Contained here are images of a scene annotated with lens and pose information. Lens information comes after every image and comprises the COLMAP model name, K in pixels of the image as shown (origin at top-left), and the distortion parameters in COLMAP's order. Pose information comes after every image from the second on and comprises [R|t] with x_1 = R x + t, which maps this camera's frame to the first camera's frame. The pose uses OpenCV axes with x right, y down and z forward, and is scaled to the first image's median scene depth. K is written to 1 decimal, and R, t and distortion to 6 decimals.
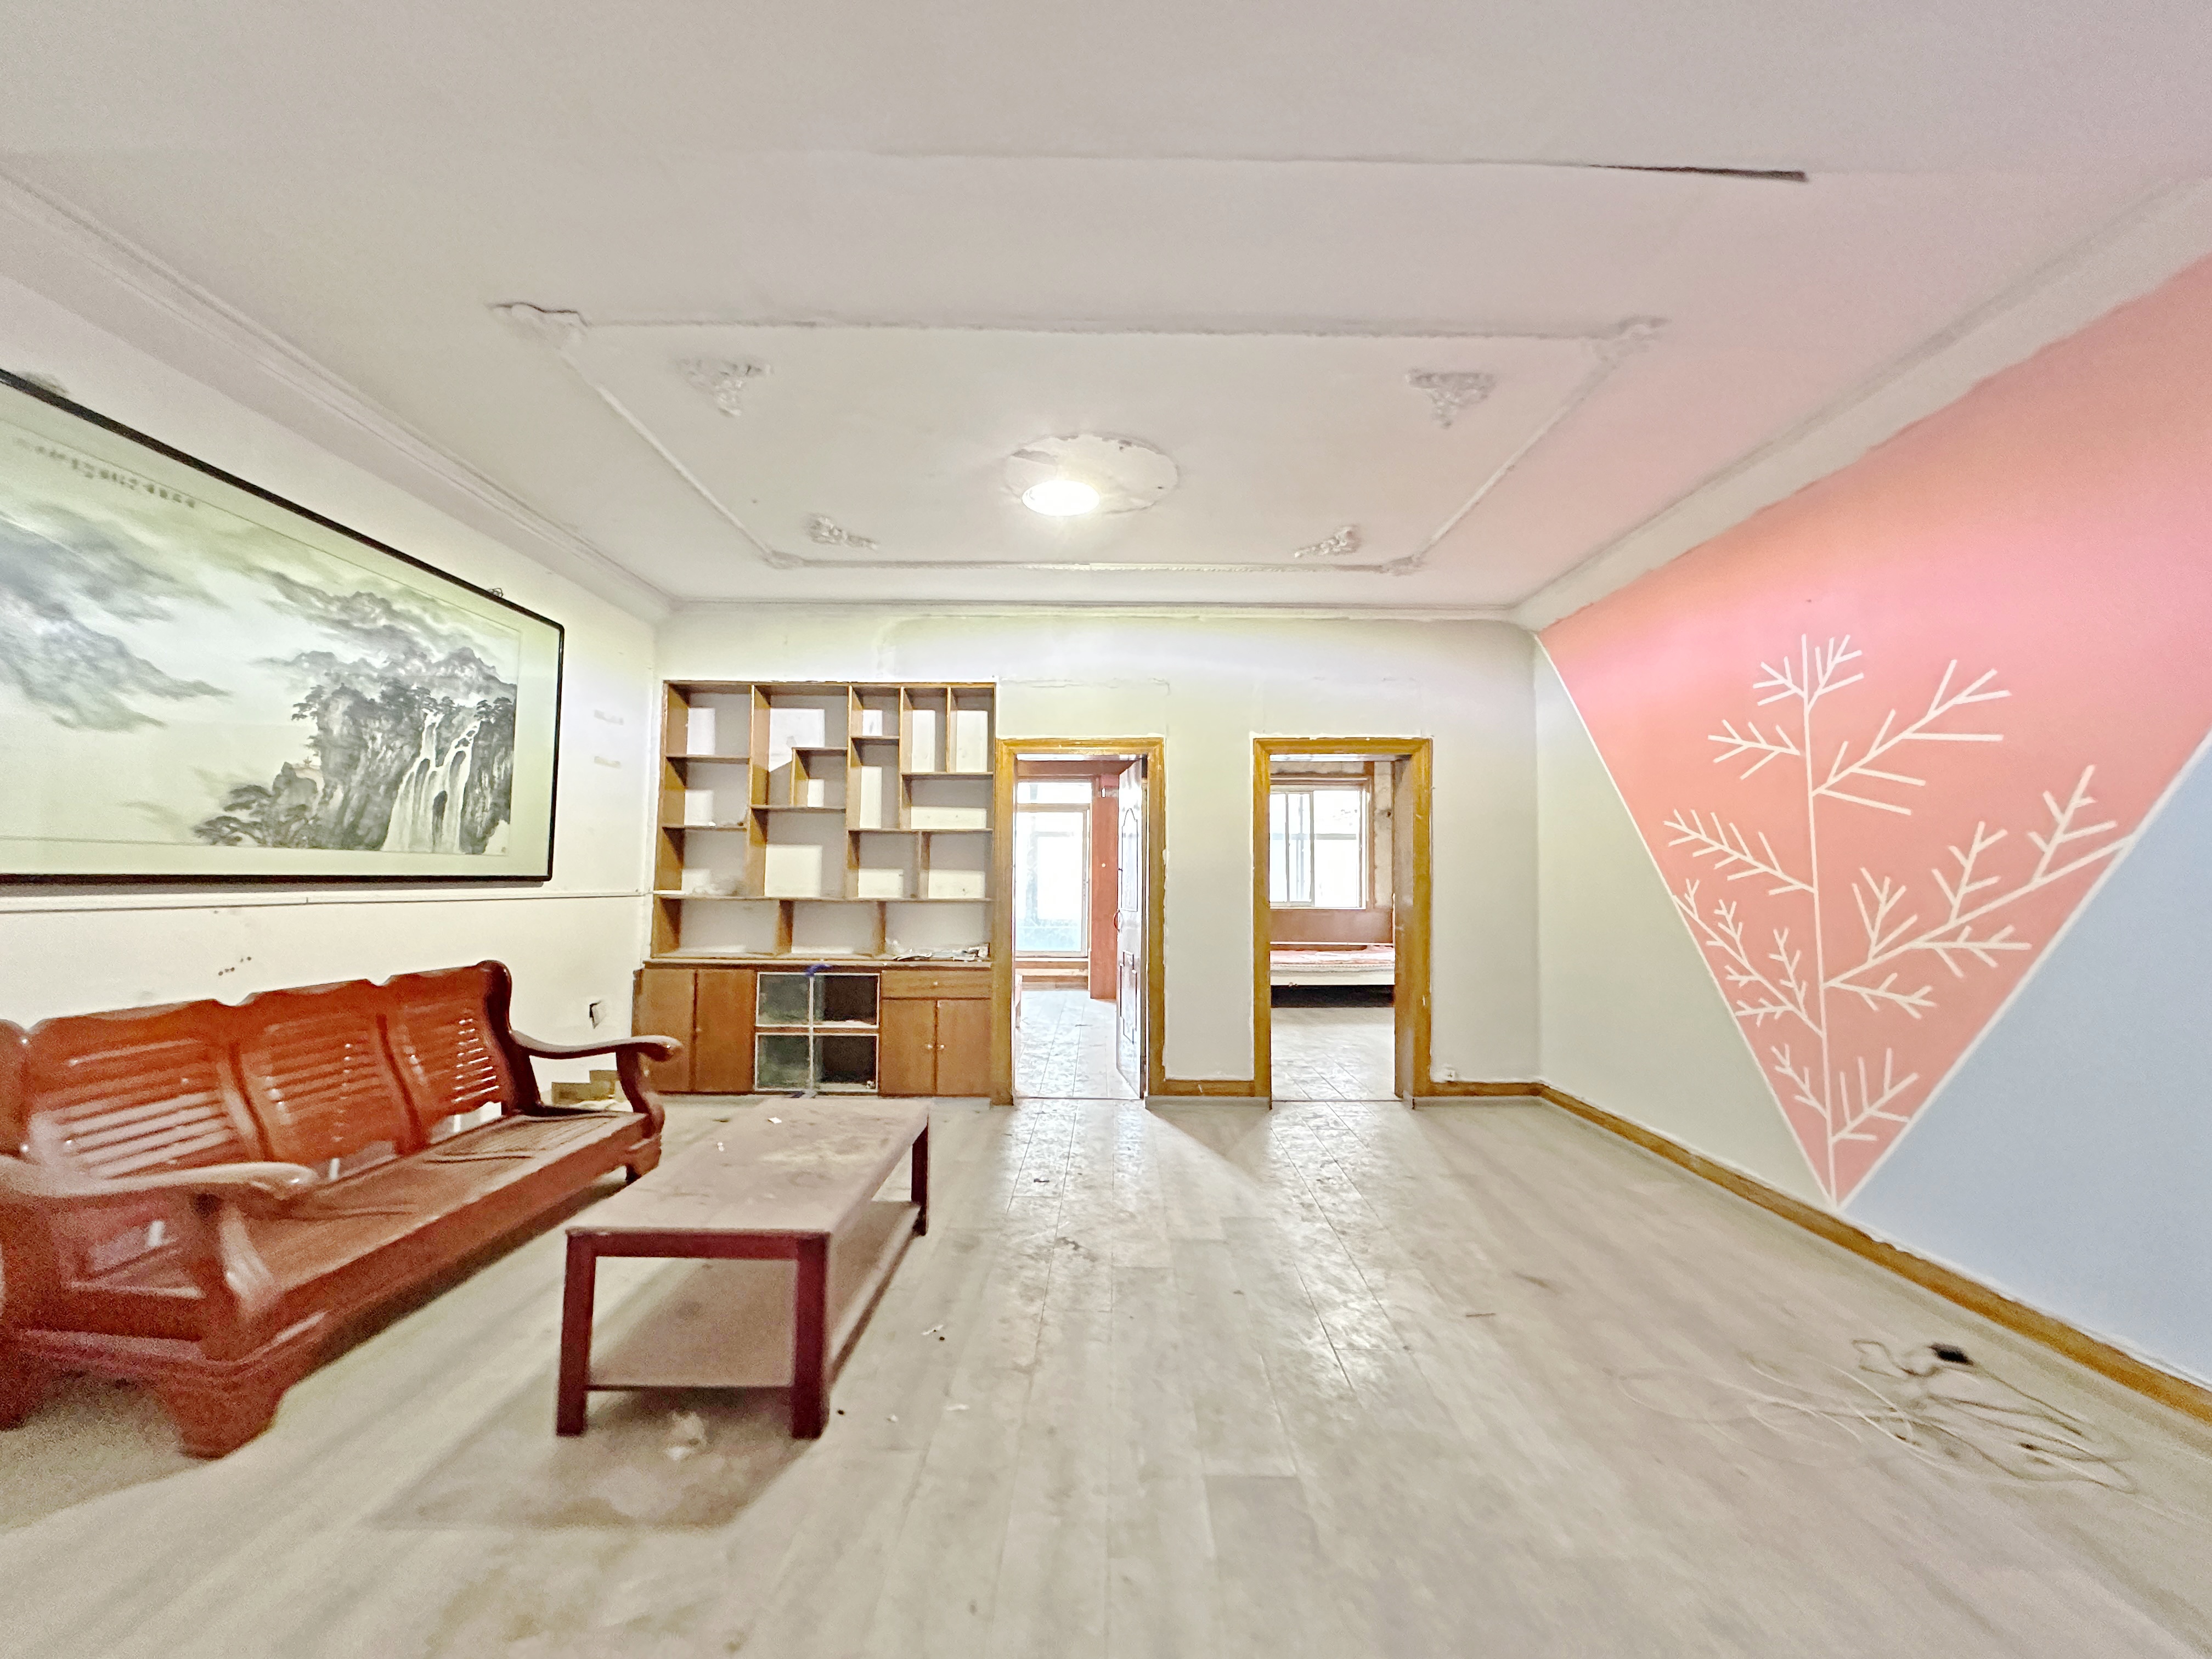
lens RADIAL K [[869.6, 0, 1115.3], [0, 869.6, 823.9], [0, 0, 1]] dist [-0.002261, 0.000175]
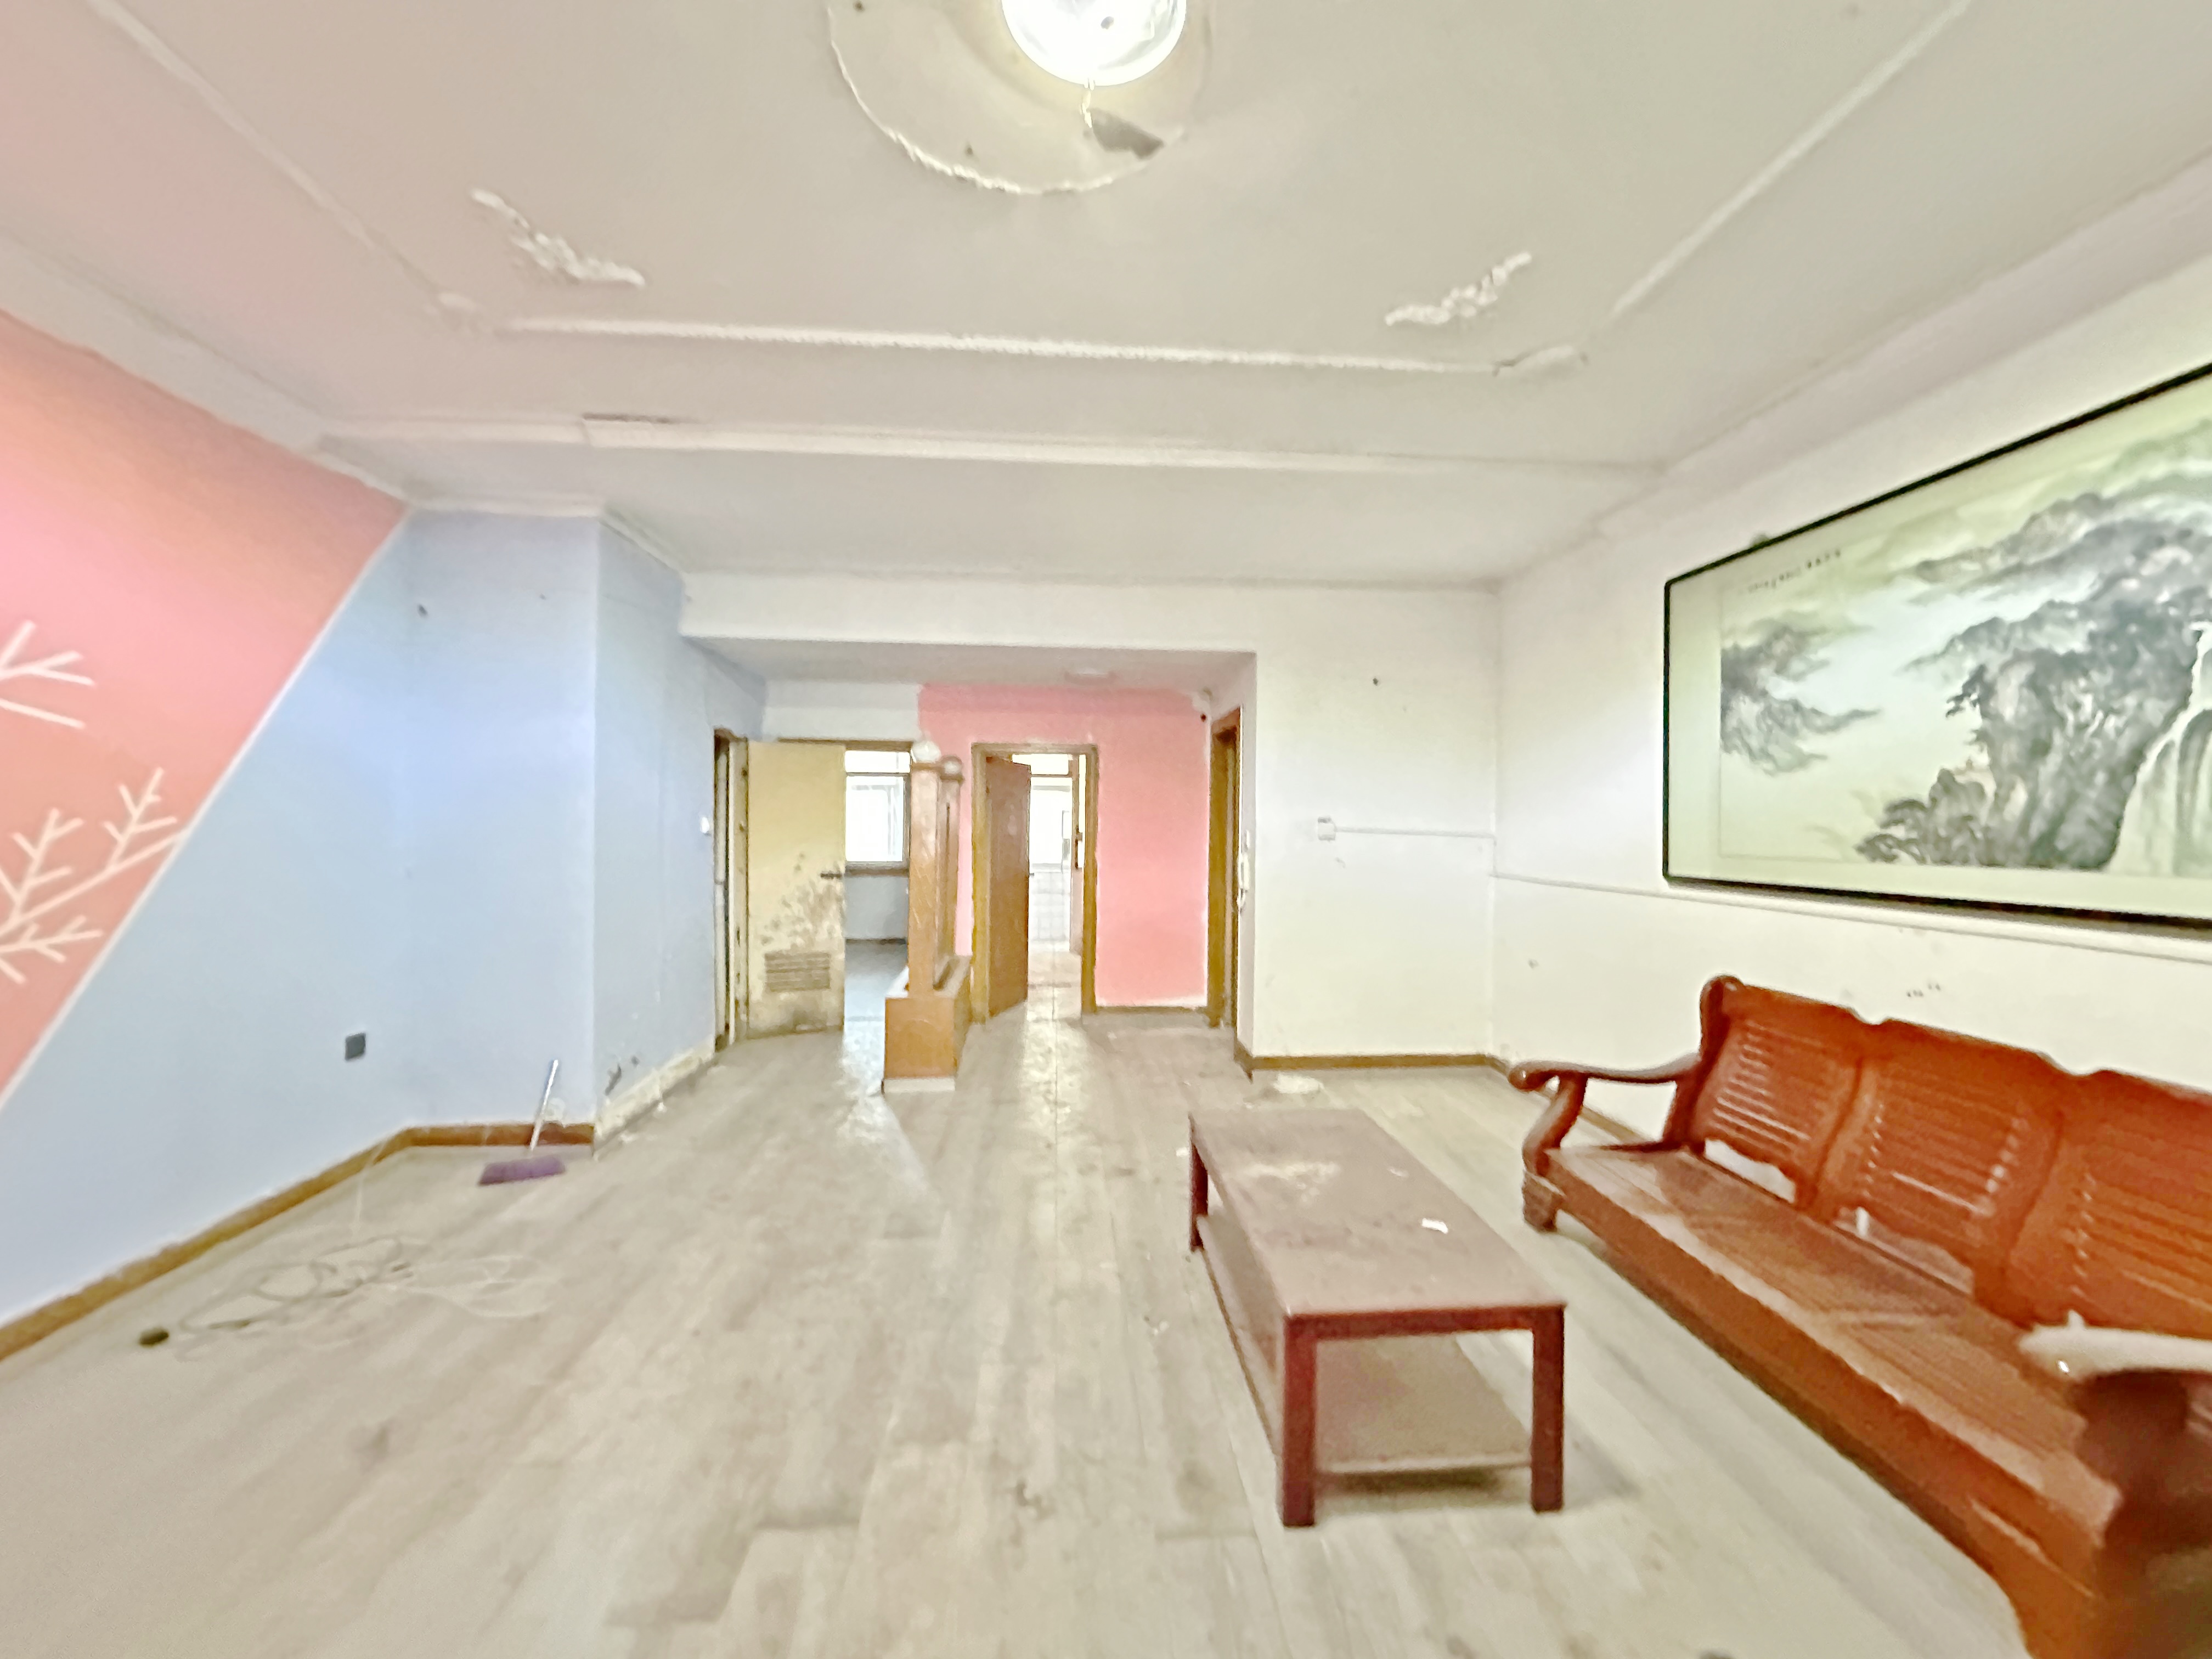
lens RADIAL K [[869.6, 0, 1121.0], [0, 869.6, 825.2], [0, 0, 1]] dist [-0.002261, 0.000175]
pose [[-0.996816, -0.018098, -0.077657, -0.063859], [-0.013277, 0.997978, -0.062155, 0.050936], [0.078625, -0.060926, -0.995041, 1.771169]]
